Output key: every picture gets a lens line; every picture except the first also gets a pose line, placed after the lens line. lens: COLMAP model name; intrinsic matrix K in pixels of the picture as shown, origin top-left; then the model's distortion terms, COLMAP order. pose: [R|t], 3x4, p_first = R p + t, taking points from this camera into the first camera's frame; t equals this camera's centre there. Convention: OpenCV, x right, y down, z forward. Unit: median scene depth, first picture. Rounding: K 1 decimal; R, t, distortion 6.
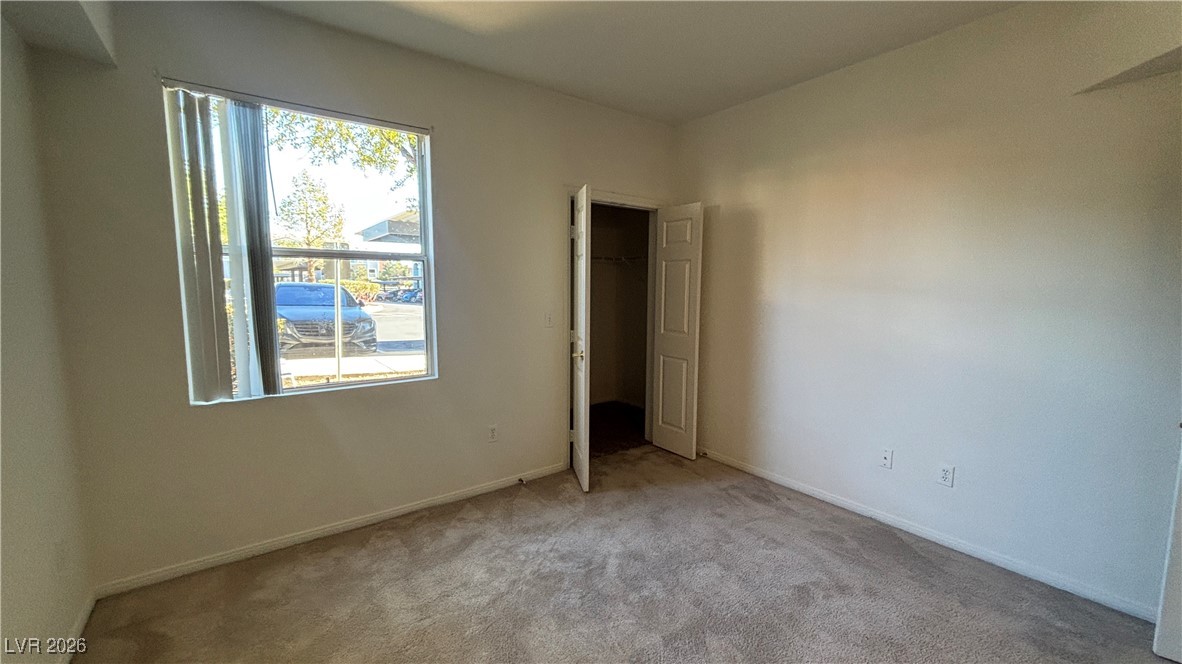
lens RADIAL K [[470.6, 0, 593.7], [0, 470.6, 331.2], [0, 0, 1]] dist [0.001851, 0.000658]
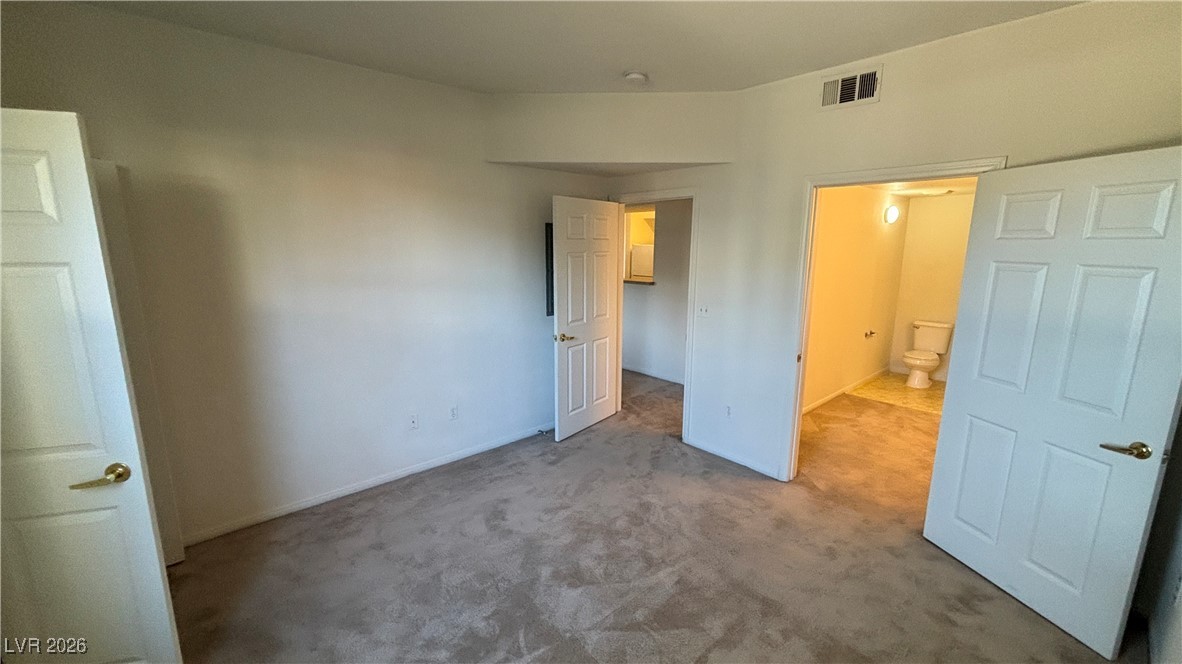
lens RADIAL K [[465.5, 0, 591.0], [0, 465.5, 332.0], [0, 0, 1]] dist [0.031836, -0.038532]
pose [[-0.090729, -0.182328, 0.979043, -0.535698], [0.097271, 0.976774, 0.190920, -0.136945], [-0.991114, 0.112554, -0.070887, 0.559261]]
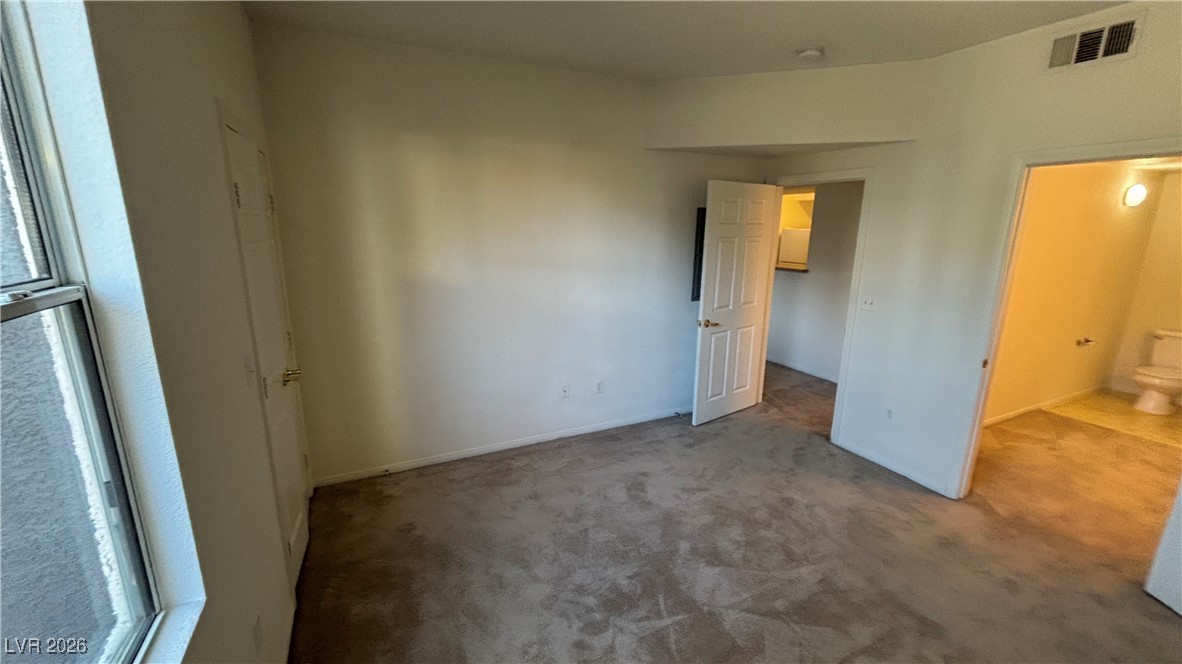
lens RADIAL K [[470.6, 0, 593.7], [0, 470.6, 331.2], [0, 0, 1]] dist [0.001851, 0.000658]
pose [[0.177289, -0.214738, 0.960446, -0.577442], [0.086914, 0.975508, 0.202062, -0.151753], [-0.980314, 0.047653, 0.191611, 0.607436]]
